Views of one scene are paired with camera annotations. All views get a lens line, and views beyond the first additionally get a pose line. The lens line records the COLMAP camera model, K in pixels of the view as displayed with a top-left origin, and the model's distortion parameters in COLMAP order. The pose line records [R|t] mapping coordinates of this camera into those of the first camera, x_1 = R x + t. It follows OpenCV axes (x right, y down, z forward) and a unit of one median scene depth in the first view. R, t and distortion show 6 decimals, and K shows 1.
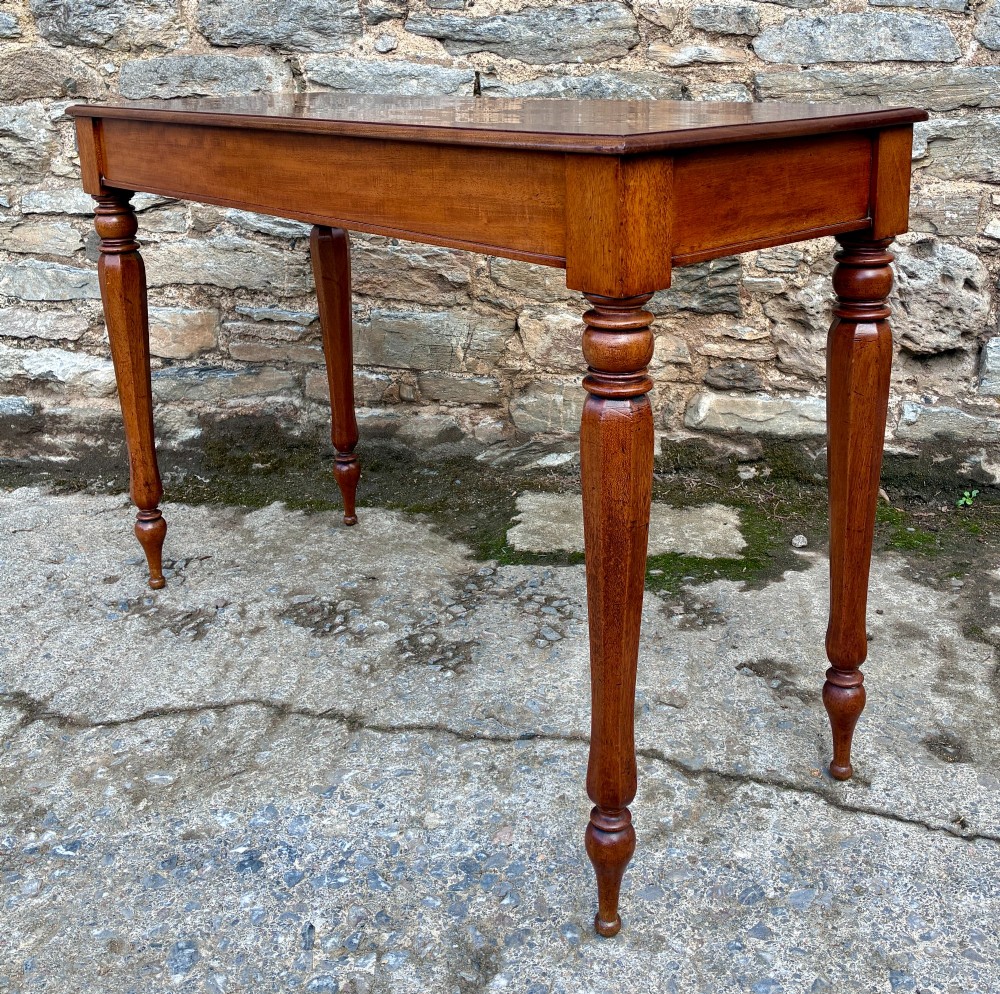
lens RADIAL K [[1156.3, 0, 537.6], [0, 1156.3, 337.9], [0, 0, 1]] dist [0.024253, 0.003257]
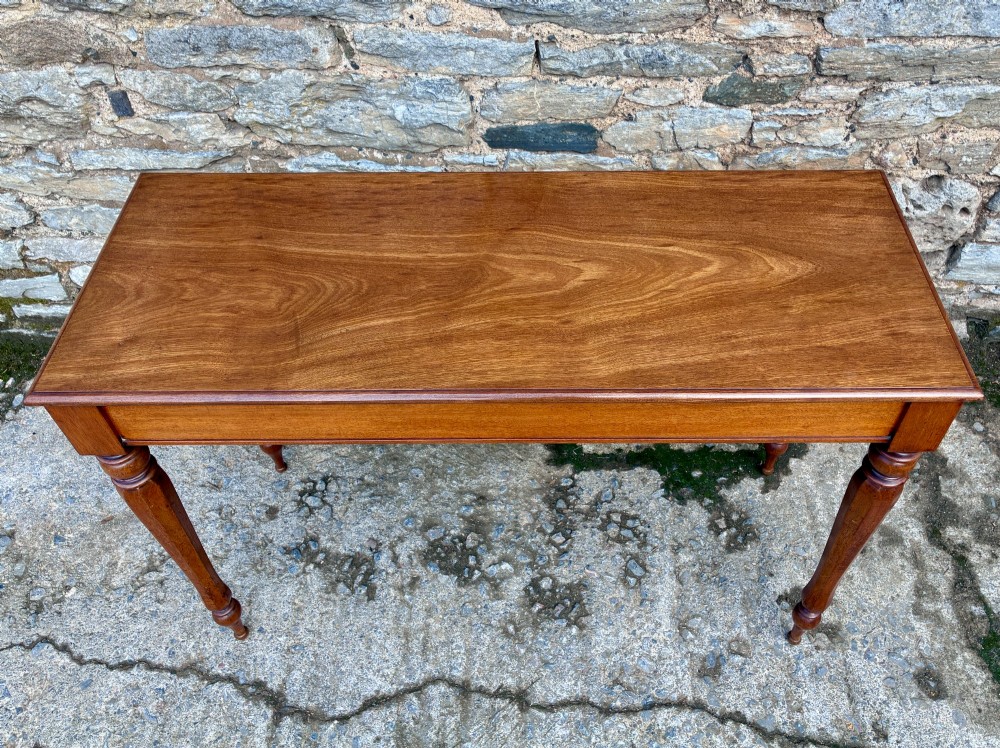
lens RADIAL K [[859.4, 0, 538.0], [0, 859.4, 338.9], [0, 0, 1]] dist [0.023620, 0.006192]
pose [[0.991753, -0.085364, 0.095602, -0.141168], [0.017124, 0.827483, 0.561230, -0.428603], [-0.127018, -0.554964, 0.822120, 0.272856]]
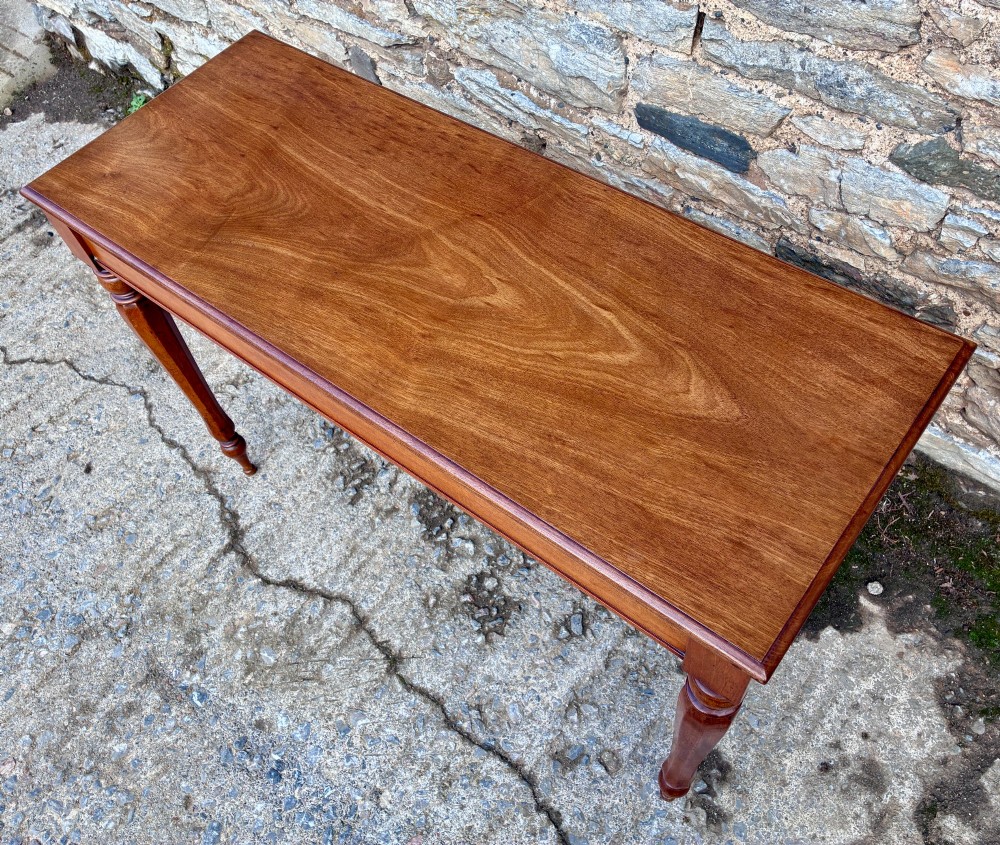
lens RADIAL K [[855.6, 0, 506.8], [0, 855.6, 419.2], [0, 0, 1]] dist [0.025402, -0.003154]
pose [[0.857262, 0.391773, -0.334090, 0.134862], [-0.051783, 0.711181, 0.701099, -0.434847], [0.512270, -0.583725, 0.629956, 0.414093]]
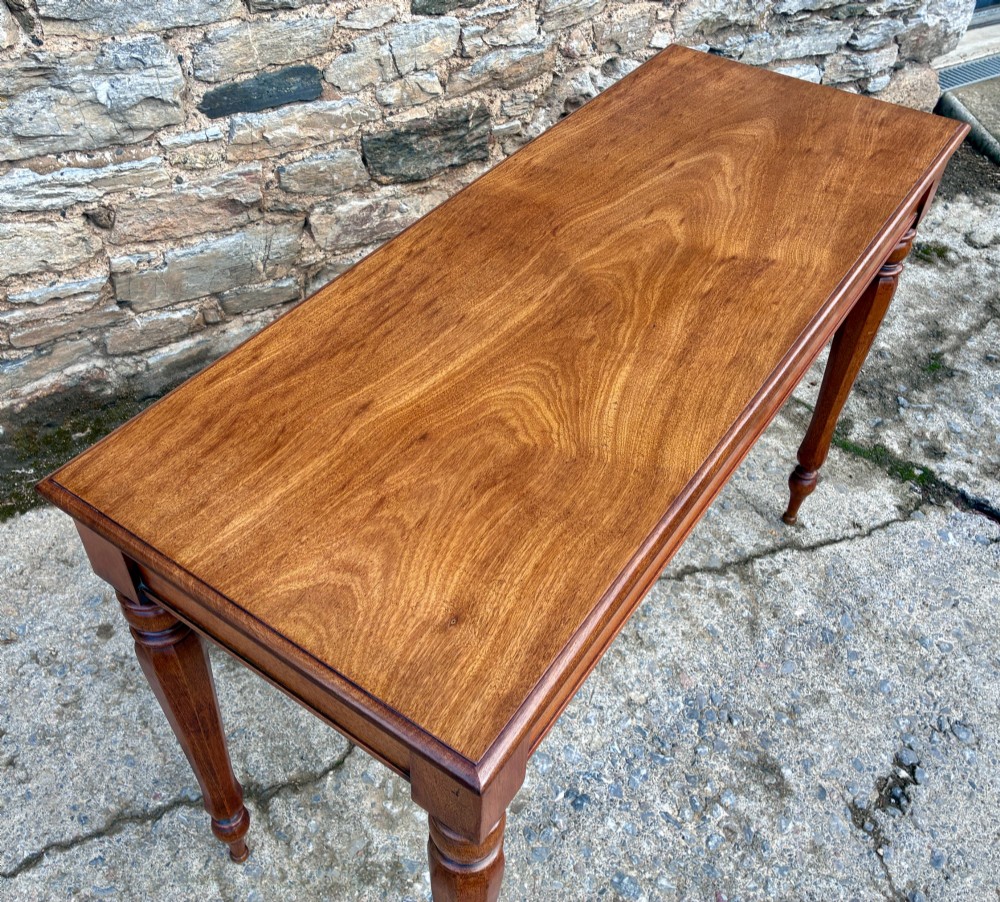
lens RADIAL K [[973.5, 0, 478.3], [0, 973.5, 436.3], [0, 0, 1]] dist [0.007046, 0.032531]
pose [[0.764285, -0.418564, 0.490583, -0.423177], [0.115217, 0.837127, 0.534737, -0.310896], [-0.634502, -0.352168, 0.688030, 0.259444]]
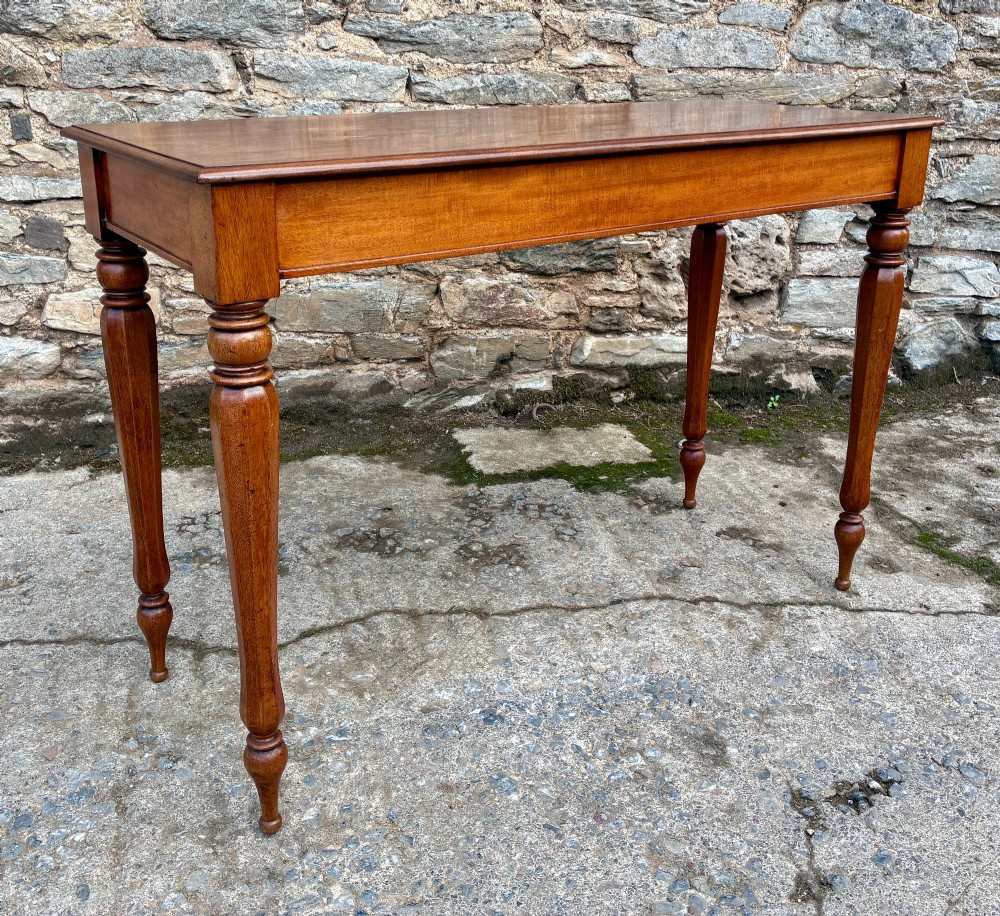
lens RADIAL K [[1084.1, 0, 482.4], [0, 1084.1, 376.1], [0, 0, 1]] dist [0.038908, -0.038493]
pose [[0.937933, -0.077347, 0.338081, -0.372131], [0.052623, 0.995266, 0.081707, -0.011125], [-0.342800, -0.058845, 0.937564, -0.053661]]
